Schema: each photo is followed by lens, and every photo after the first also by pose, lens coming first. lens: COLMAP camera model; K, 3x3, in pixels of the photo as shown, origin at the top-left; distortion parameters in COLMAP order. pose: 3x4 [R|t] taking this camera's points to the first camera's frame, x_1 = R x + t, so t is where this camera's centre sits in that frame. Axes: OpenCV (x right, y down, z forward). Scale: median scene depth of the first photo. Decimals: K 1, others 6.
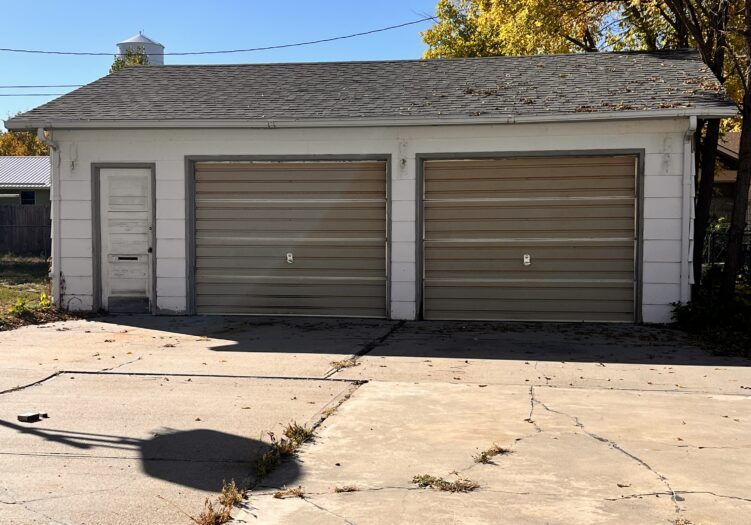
lens RADIAL K [[1010.2, 0, 380.5], [0, 1010.2, 298.0], [0, 0, 1]] dist [0.068406, 0.000000]
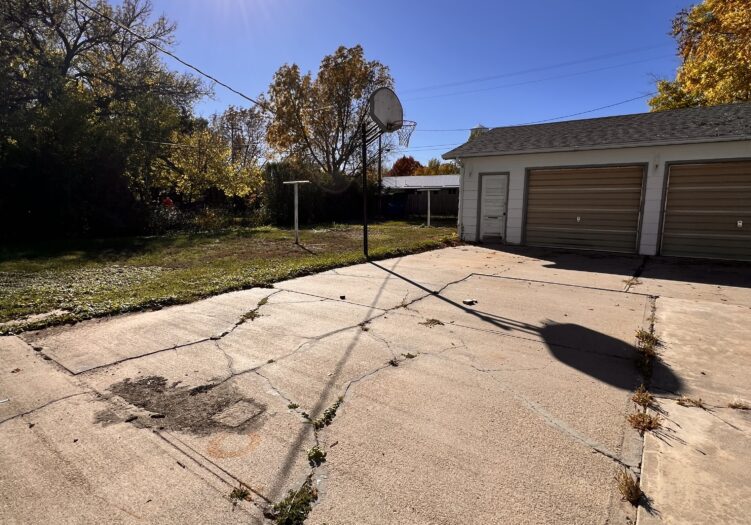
lens RADIAL K [[400.8, 0, 374.9], [0, 400.8, 261.5], [0, 0, 1]] dist [-0.000075, 0.001039]
pose [[0.892737, 0.071027, -0.444945, -0.097028], [-0.038356, 0.995892, 0.082018, -0.007517], [0.448943, -0.056154, 0.891794, 0.145394]]
